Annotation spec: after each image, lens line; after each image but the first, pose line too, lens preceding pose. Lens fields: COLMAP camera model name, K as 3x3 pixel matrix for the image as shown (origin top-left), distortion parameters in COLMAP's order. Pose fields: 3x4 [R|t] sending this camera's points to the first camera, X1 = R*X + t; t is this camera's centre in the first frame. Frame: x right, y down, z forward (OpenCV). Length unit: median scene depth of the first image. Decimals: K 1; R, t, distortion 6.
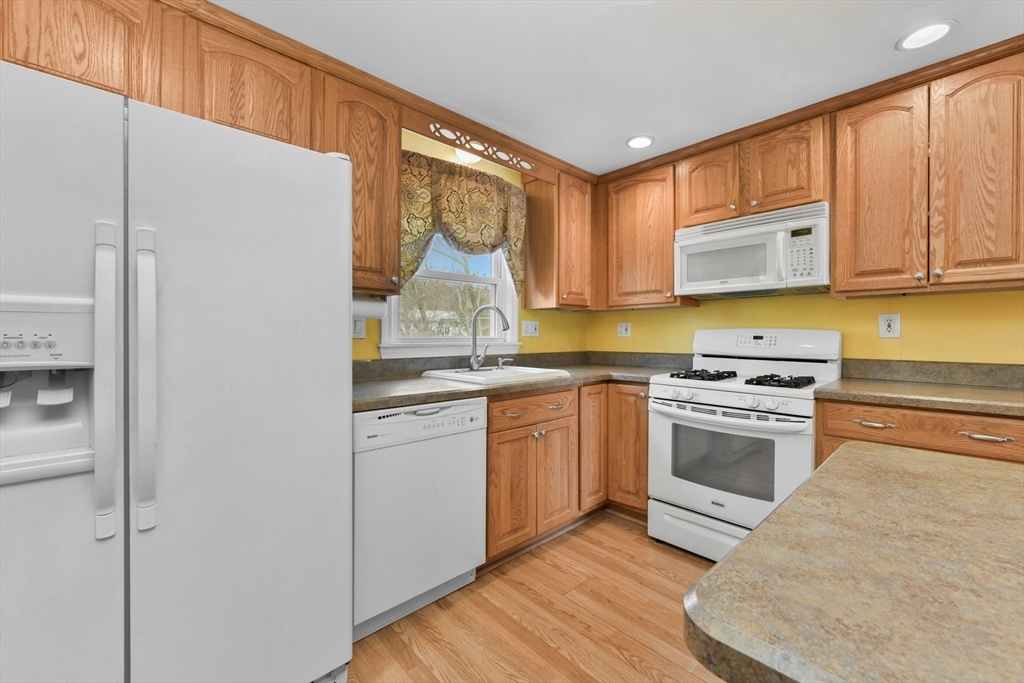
lens RADIAL K [[413.1, 0, 513.7], [0, 413.1, 335.0], [0, 0, 1]] dist [-0.001187, 0.000008]
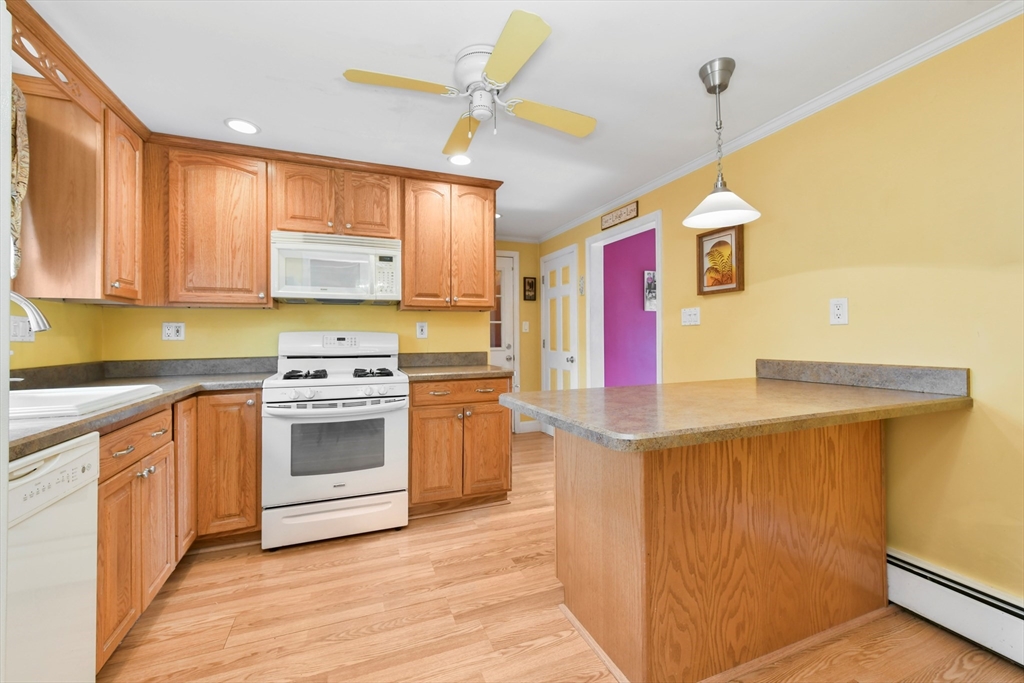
lens RADIAL K [[429.3, 0, 514.0], [0, 429.3, 334.9], [0, 0, 1]] dist [0.000857, 0.000150]
pose [[0.365658, 0.000062, 0.930749, -0.387927], [0.007228, 0.999970, -0.002906, 0.001498], [-0.930721, 0.007790, 0.365646, 0.104995]]
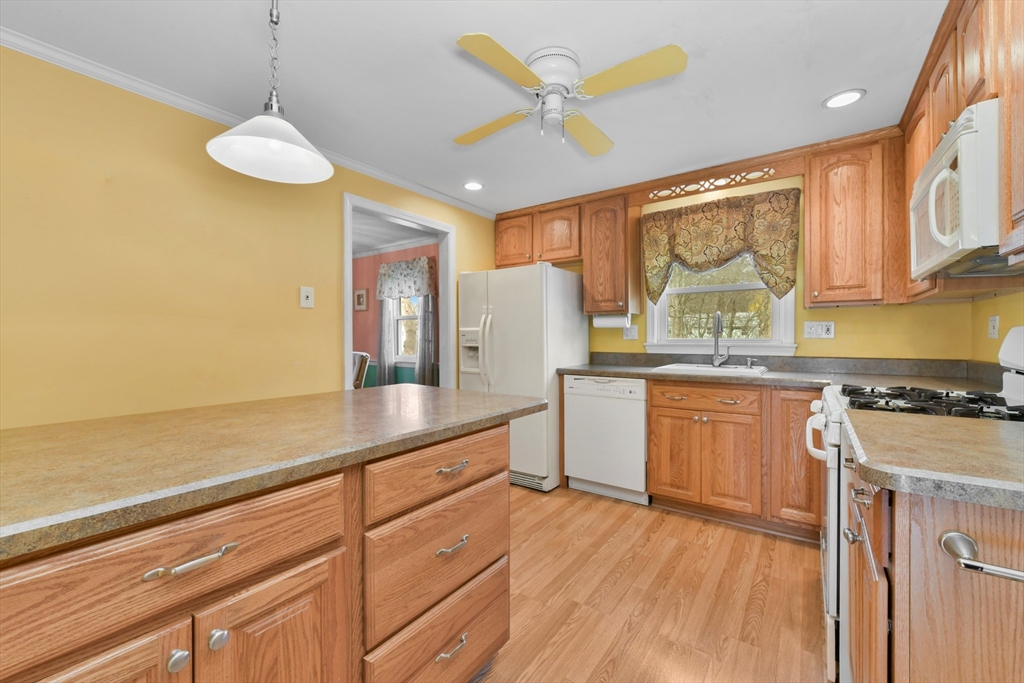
lens RADIAL K [[413.1, 0, 513.7], [0, 413.1, 335.0], [0, 0, 1]] dist [-0.001187, 0.000008]
pose [[0.191808, -0.009308, -0.981388, 1.076786], [0.003522, 0.999955, -0.008796, 0.003096], [0.981426, -0.001769, 0.191833, 0.223685]]
